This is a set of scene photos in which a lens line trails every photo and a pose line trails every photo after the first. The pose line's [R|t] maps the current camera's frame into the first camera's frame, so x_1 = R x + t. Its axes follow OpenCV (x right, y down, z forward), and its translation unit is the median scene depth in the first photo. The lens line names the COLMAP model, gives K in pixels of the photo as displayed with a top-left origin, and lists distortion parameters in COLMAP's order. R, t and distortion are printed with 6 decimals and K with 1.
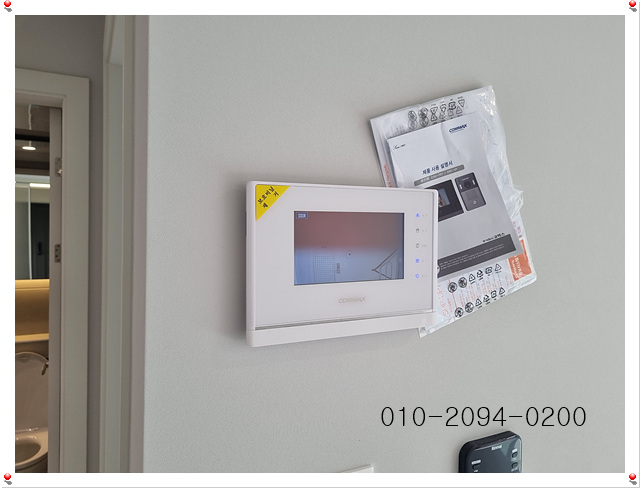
lens RADIAL K [[463.4, 0, 320.0], [0, 463.4, 244.0], [0, 0, 1]] dist [-0.002602, -0.001174]
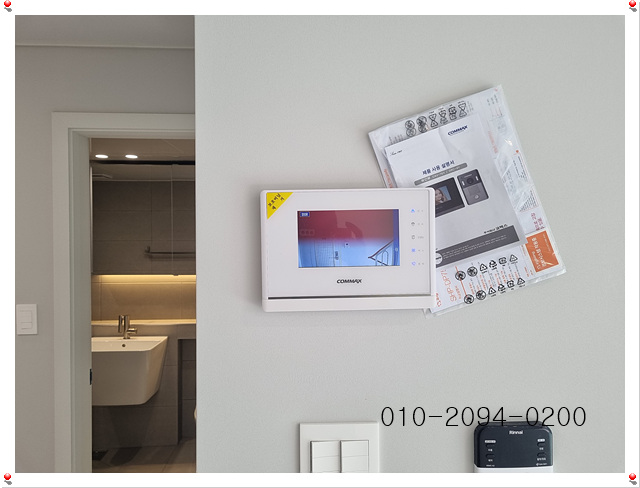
lens RADIAL K [[463.4, 0, 320.0], [0, 463.4, 244.0], [0, 0, 1]] dist [-0.002602, -0.001174]
pose [[0.902163, -0.005669, -0.431357, 0.481195], [0.003454, 0.999977, -0.005917, 0.025506], [0.431381, 0.003848, 0.902162, -0.133433]]
